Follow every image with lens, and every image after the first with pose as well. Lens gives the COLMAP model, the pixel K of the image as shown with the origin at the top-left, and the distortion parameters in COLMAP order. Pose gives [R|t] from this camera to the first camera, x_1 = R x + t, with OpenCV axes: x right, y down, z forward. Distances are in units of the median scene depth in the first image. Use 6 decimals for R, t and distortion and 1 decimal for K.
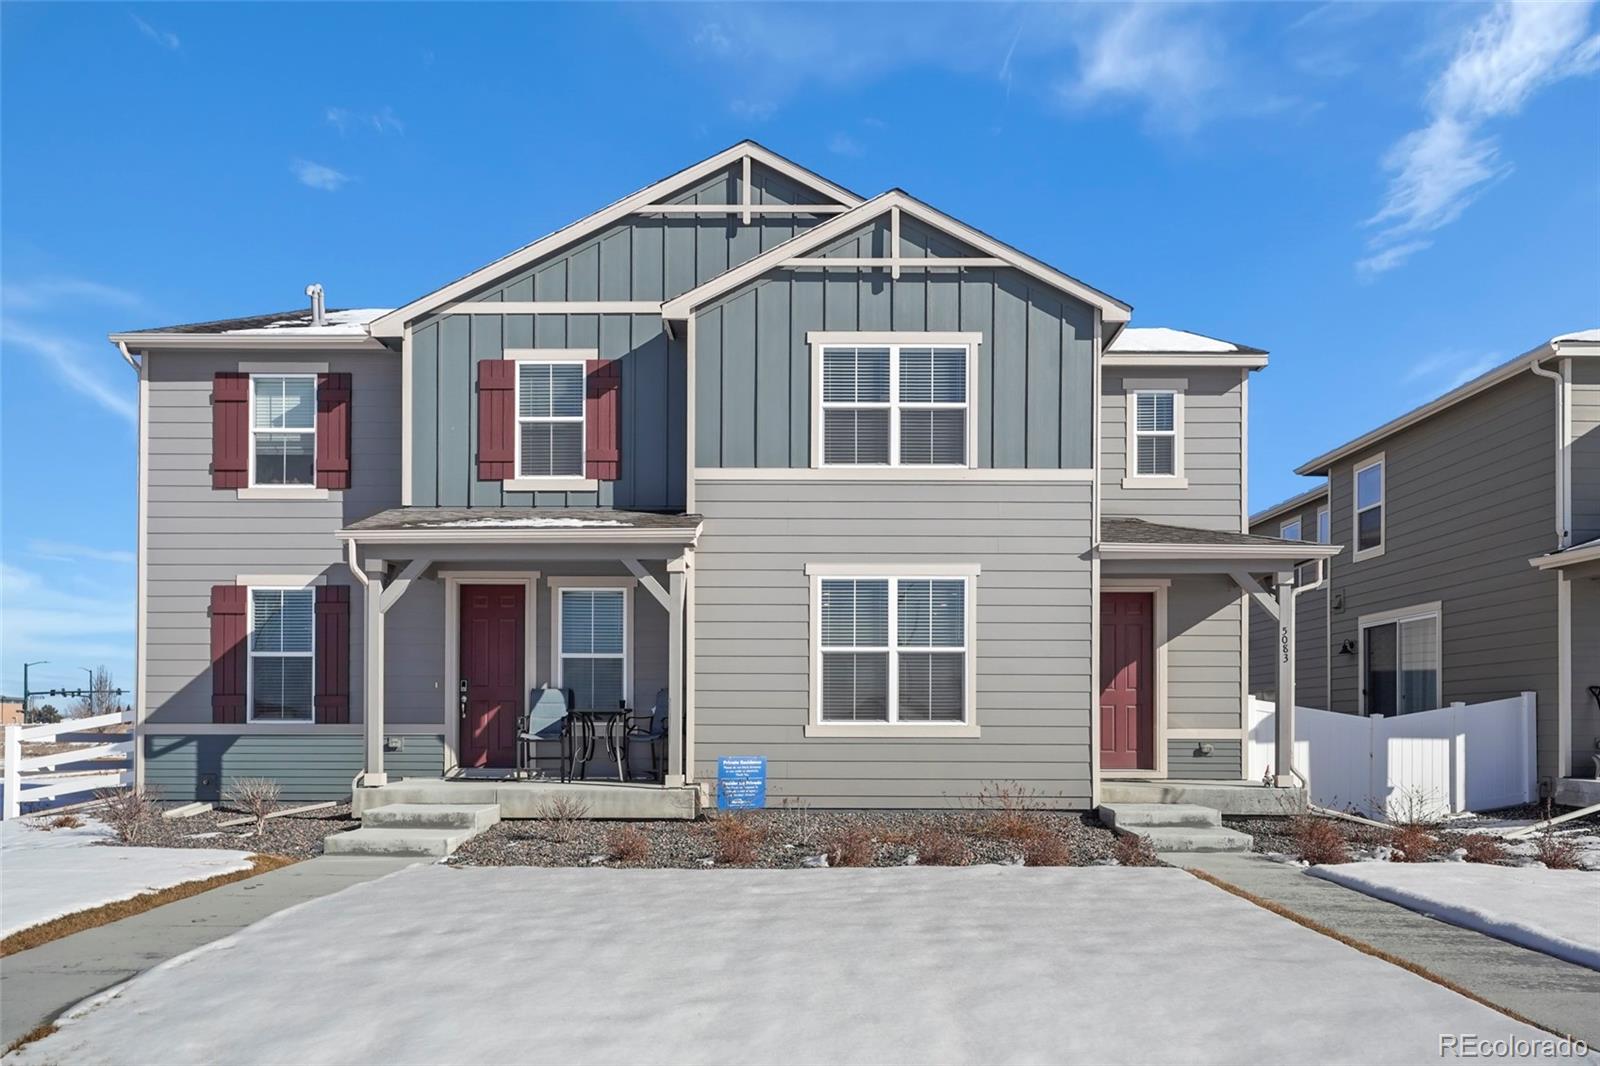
lens RADIAL K [[1148.5, 0, 800.0], [0, 1148.5, 533.0], [0, 0, 1]] dist [-0.007466, 0.003709]
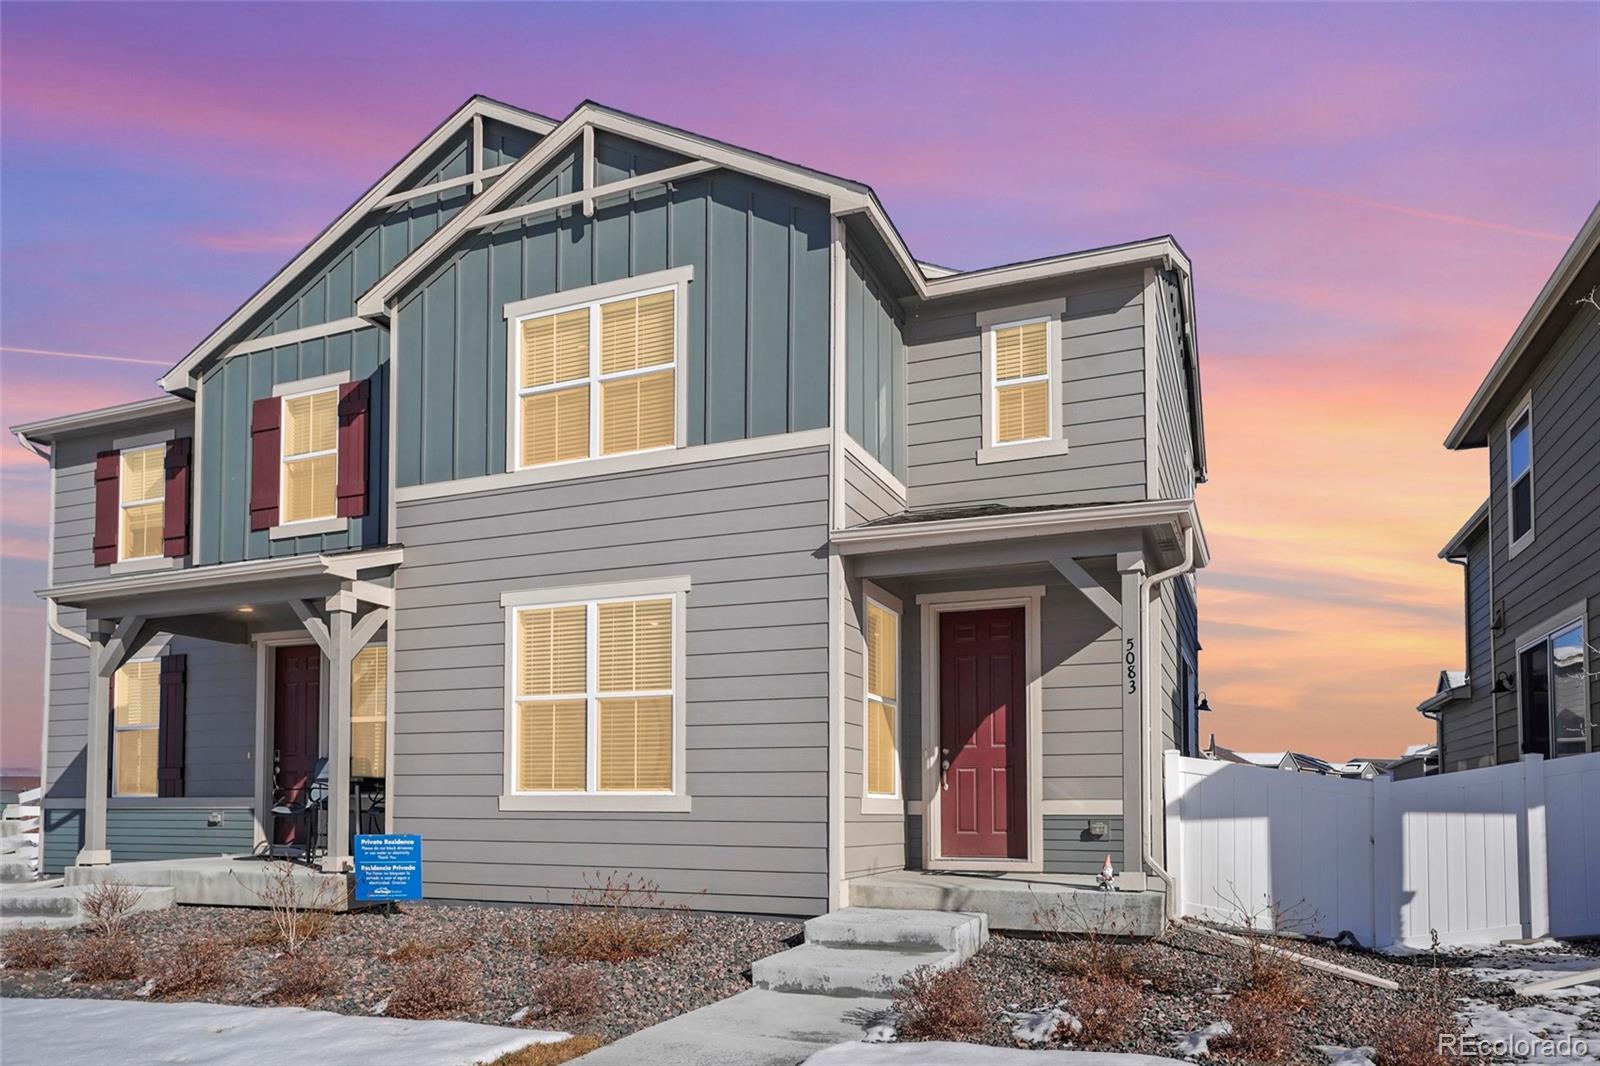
lens RADIAL K [[1070.3, 0, 799.8], [0, 1070.3, 624.6], [0, 0, 1]] dist [-0.010164, 0.000025]
pose [[0.935588, -0.060137, -0.347934, 0.425656], [0.059678, 0.998145, -0.012046, 0.065685], [0.348013, -0.009494, 0.937442, 0.354978]]
